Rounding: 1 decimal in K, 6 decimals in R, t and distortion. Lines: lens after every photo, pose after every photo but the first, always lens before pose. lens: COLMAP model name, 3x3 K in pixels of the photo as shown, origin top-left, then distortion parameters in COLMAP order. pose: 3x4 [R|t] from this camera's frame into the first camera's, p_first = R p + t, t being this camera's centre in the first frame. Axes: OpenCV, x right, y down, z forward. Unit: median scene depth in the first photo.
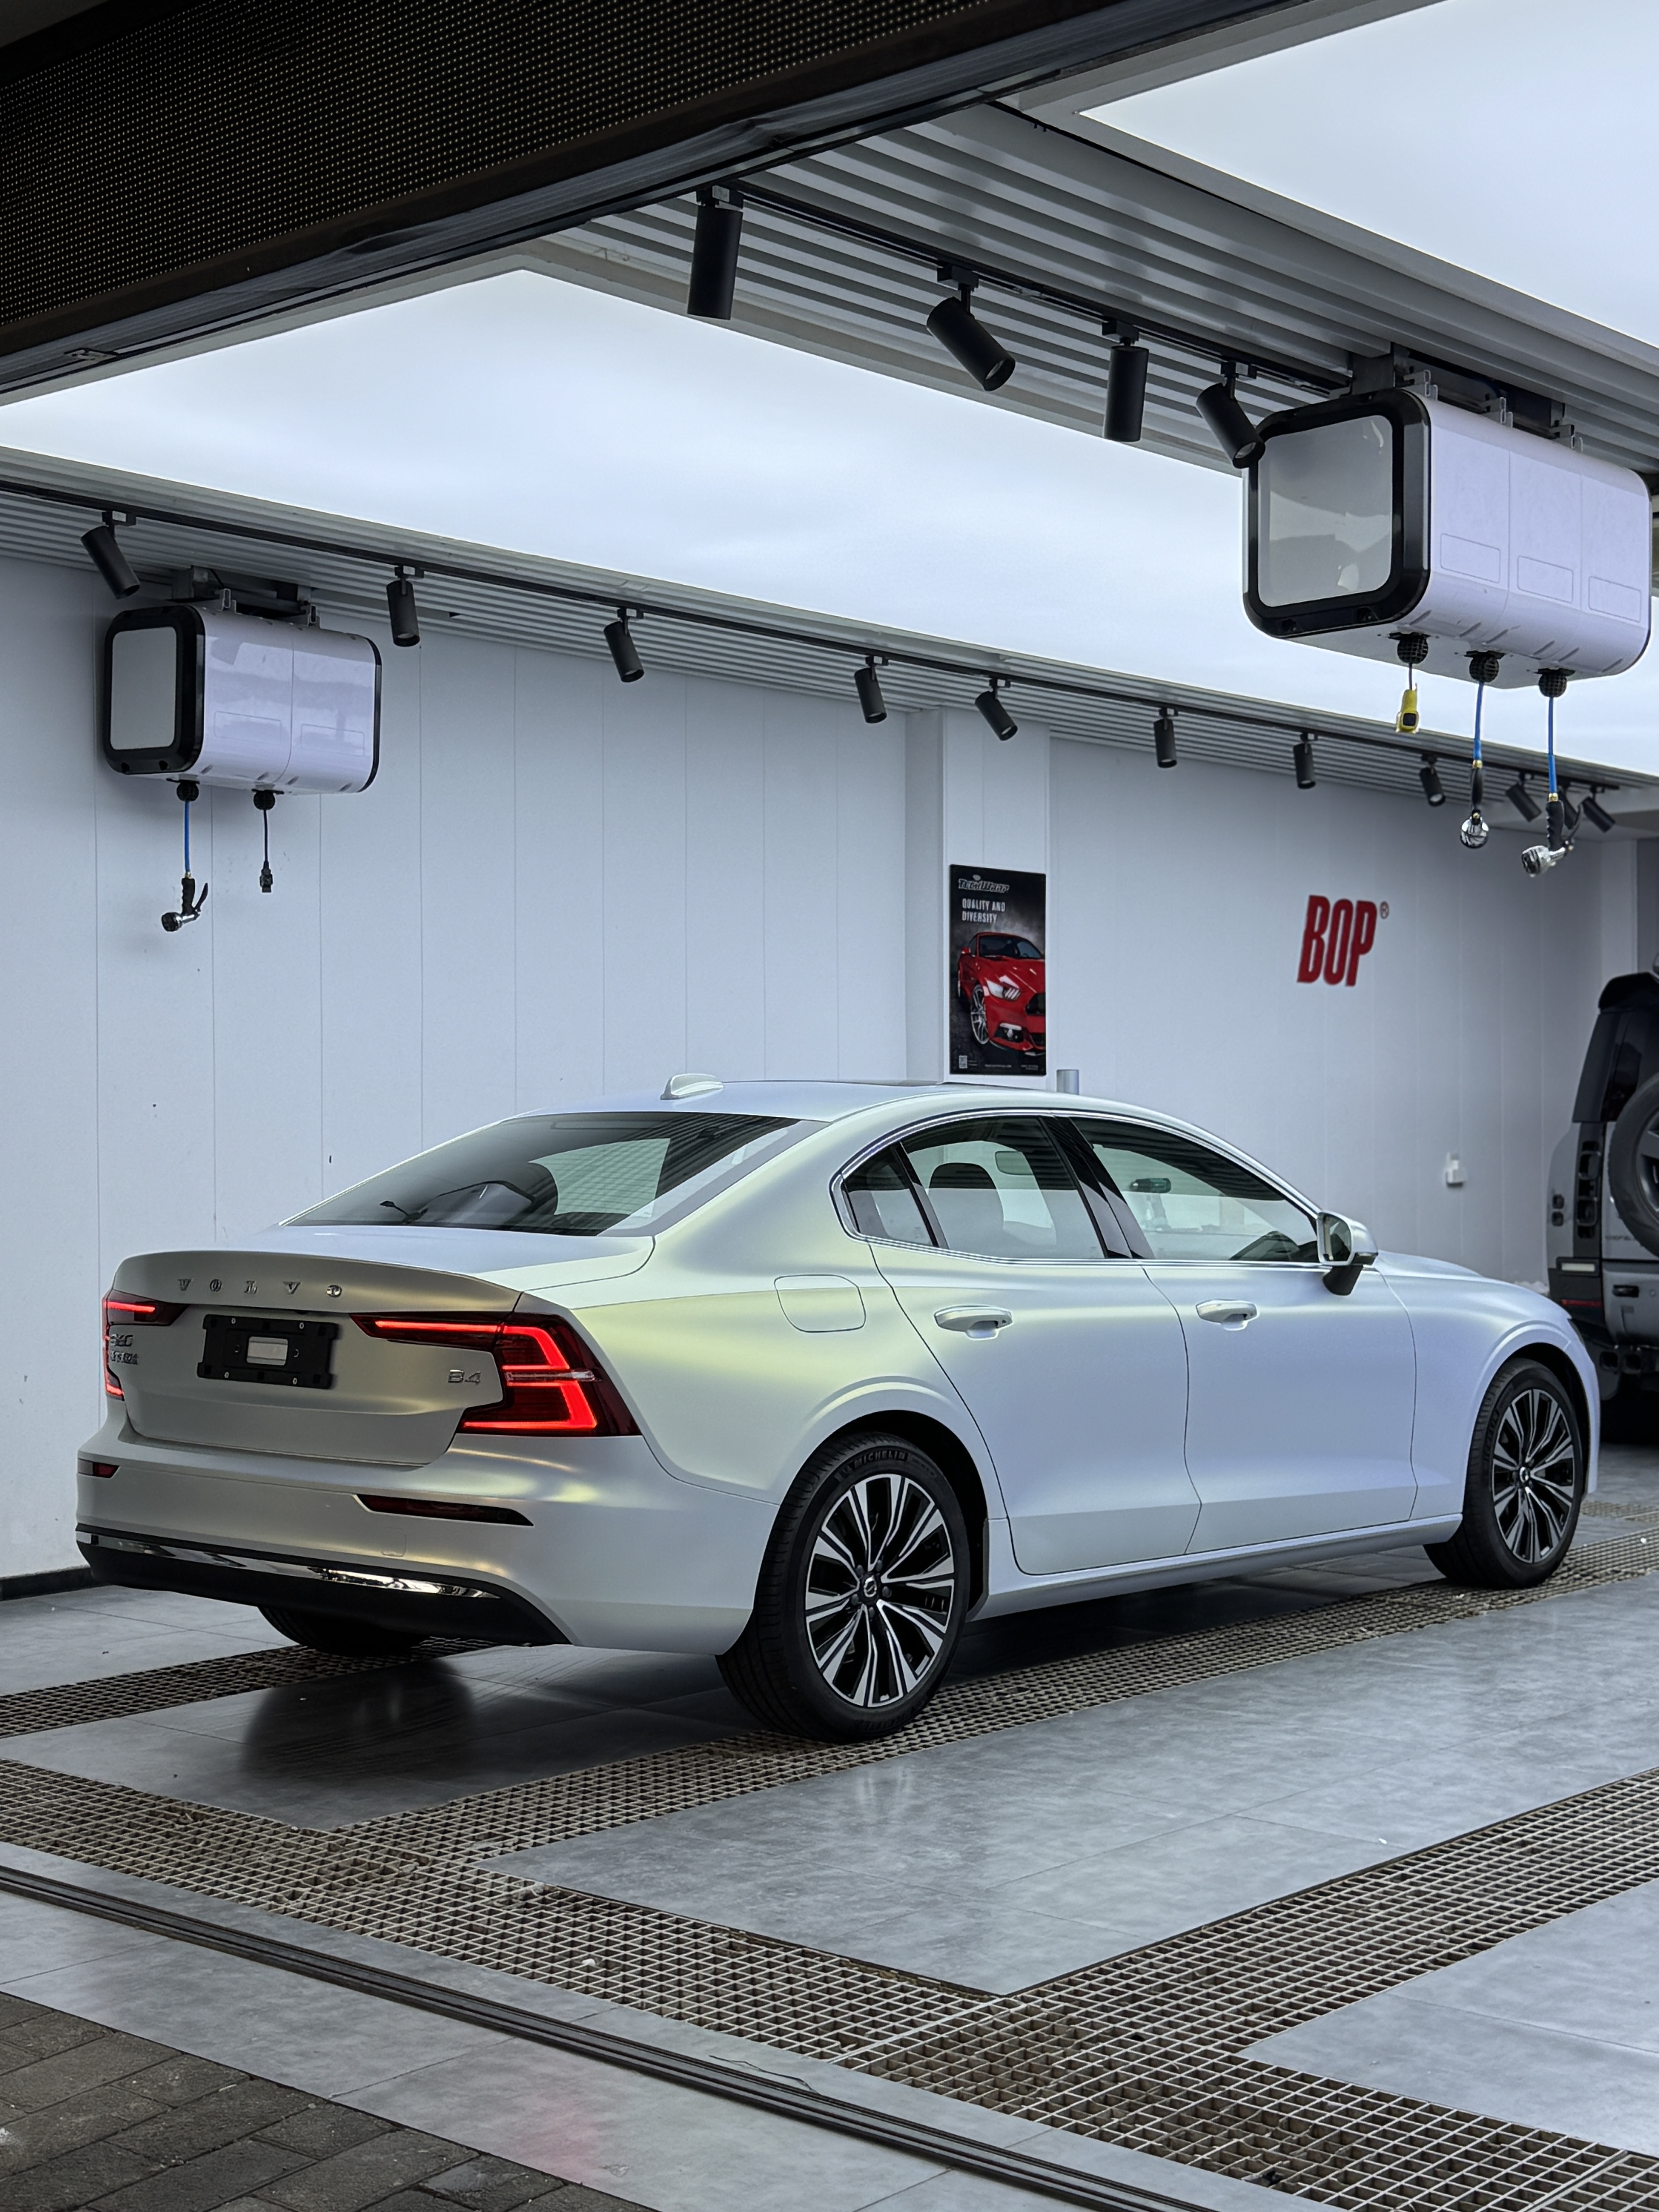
lens RADIAL K [[2966.4, 0, 829.5], [0, 2966.4, 1106.0], [0, 0, 1]] dist [0.001238, -0.001567]
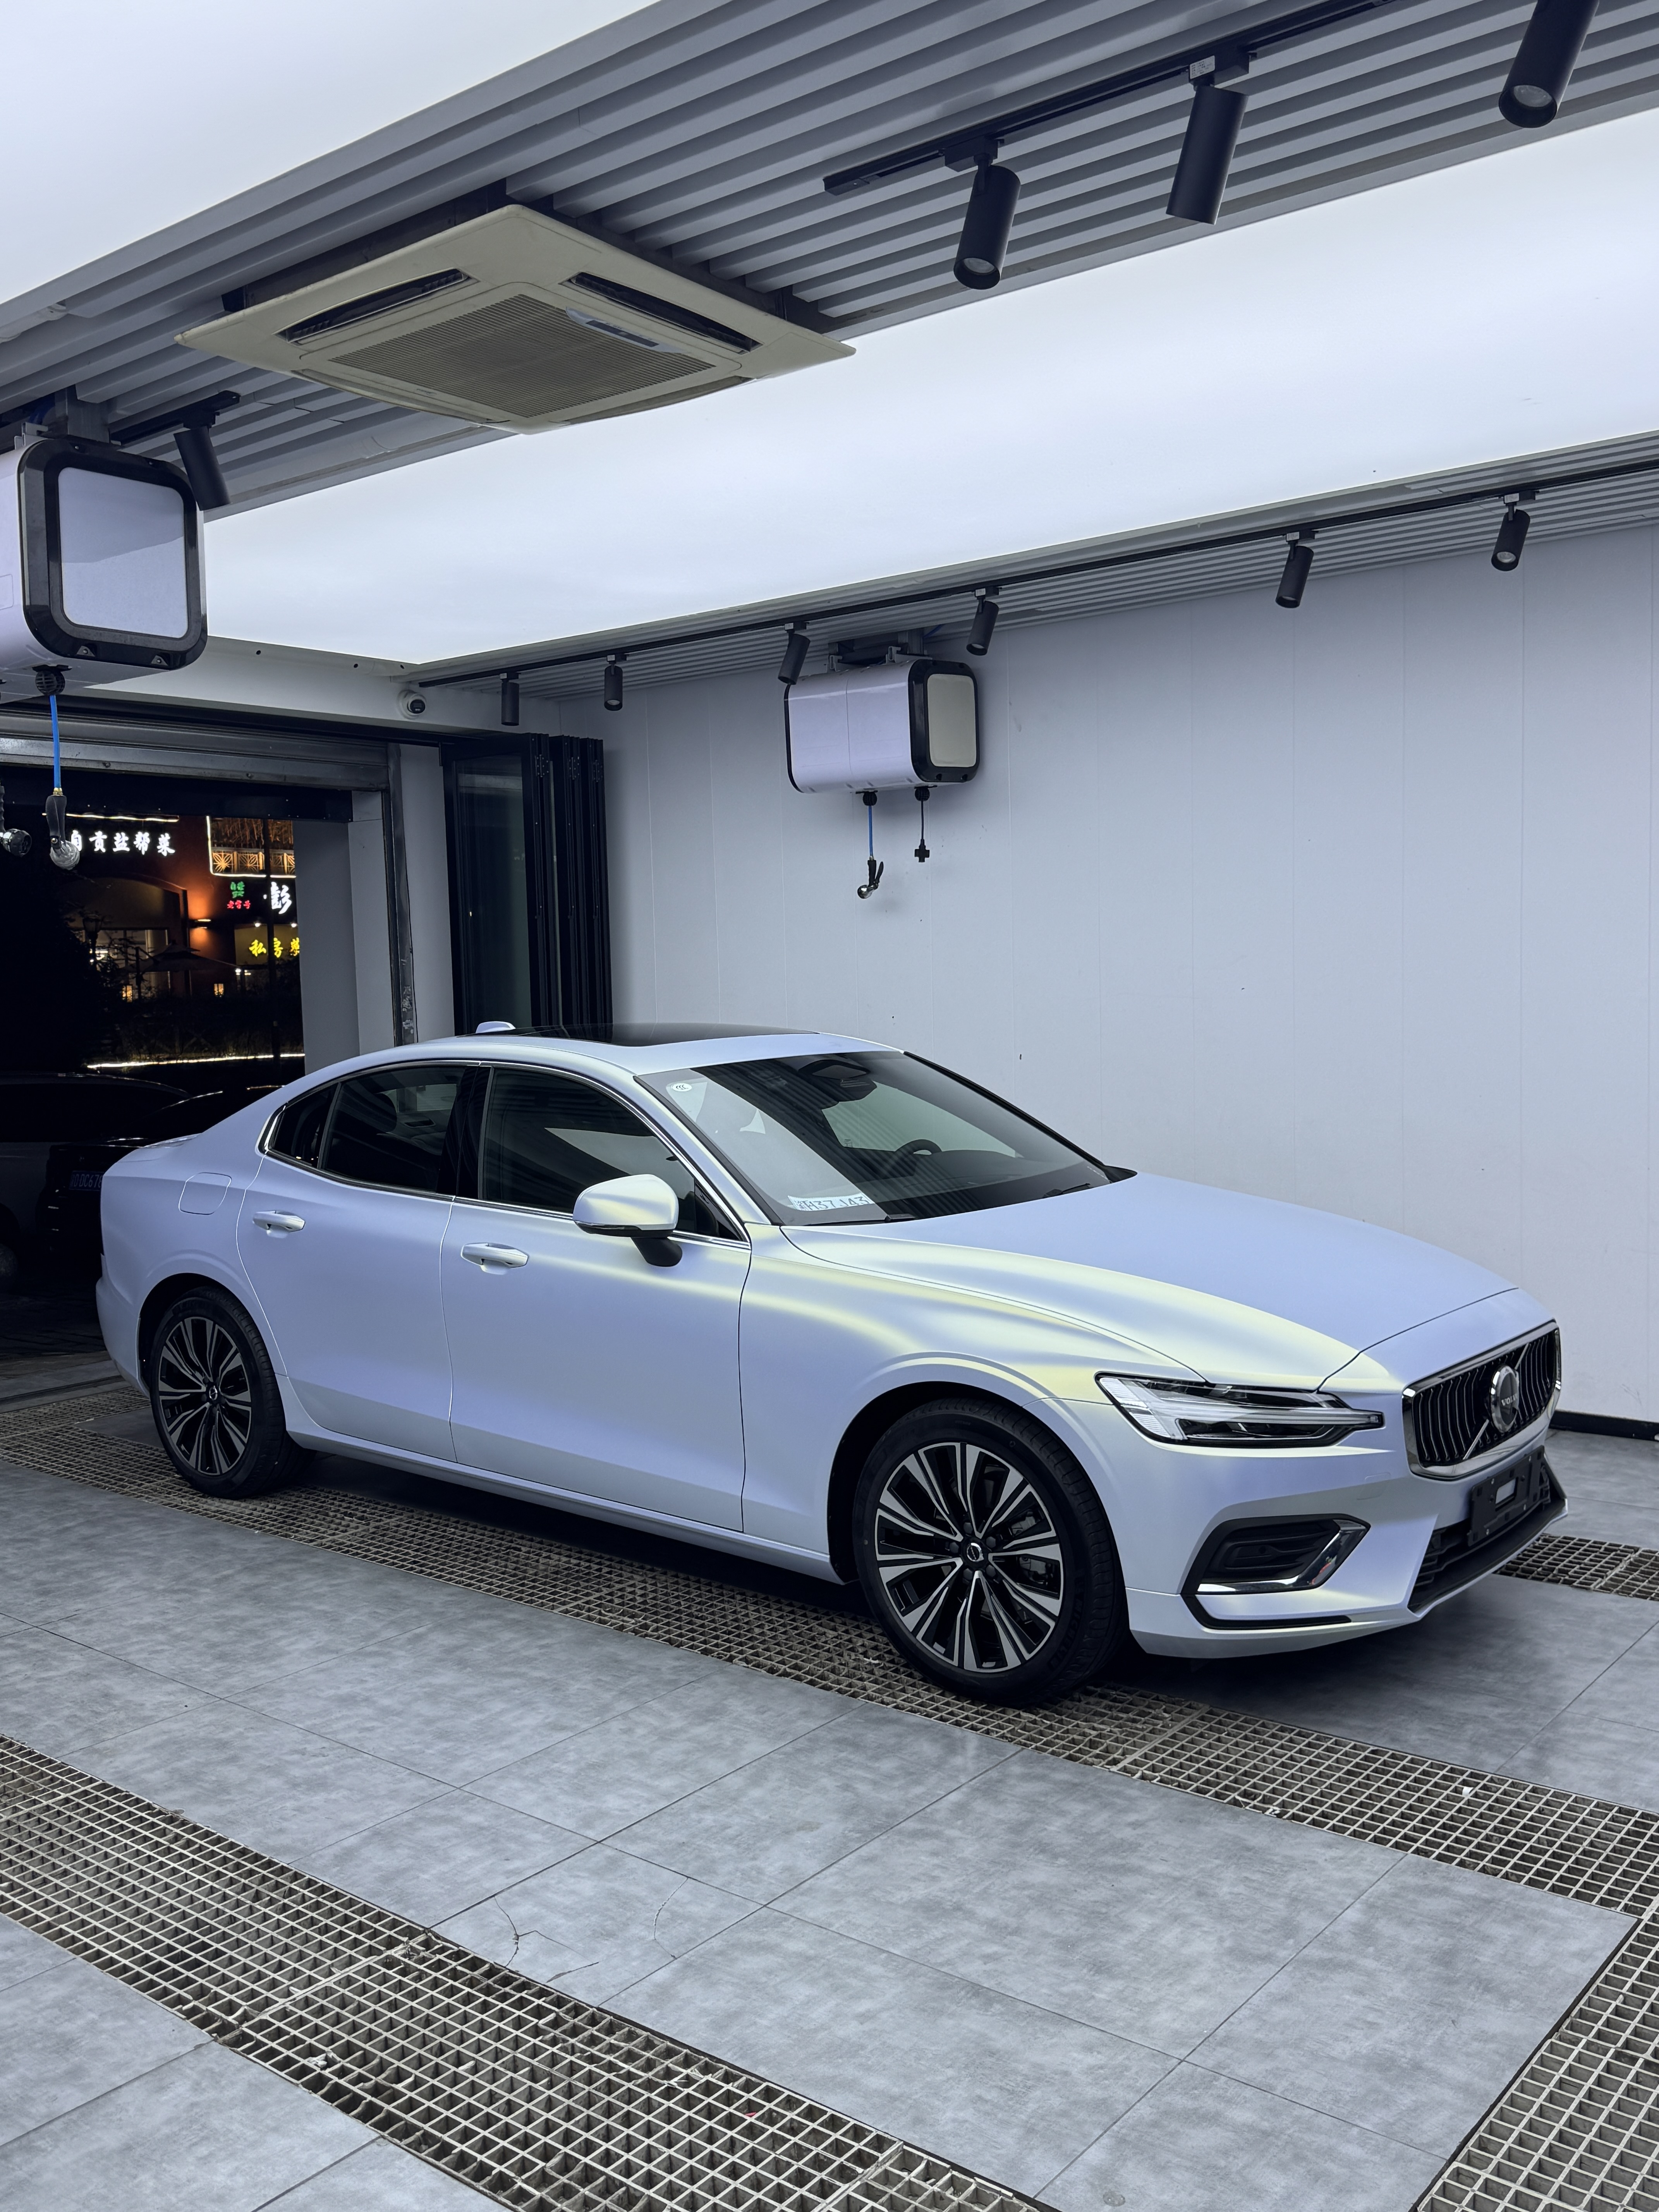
lens RADIAL K [[1912.5, 0, 829.5], [0, 1912.5, 1106.0], [0, 0, 1]] dist [0.056583, -0.114252]
pose [[0.047550, 0.061516, -0.996973, 0.695119], [0.029334, 0.997585, 0.062953, -0.017949], [0.998438, -0.032239, 0.045631, 0.934090]]
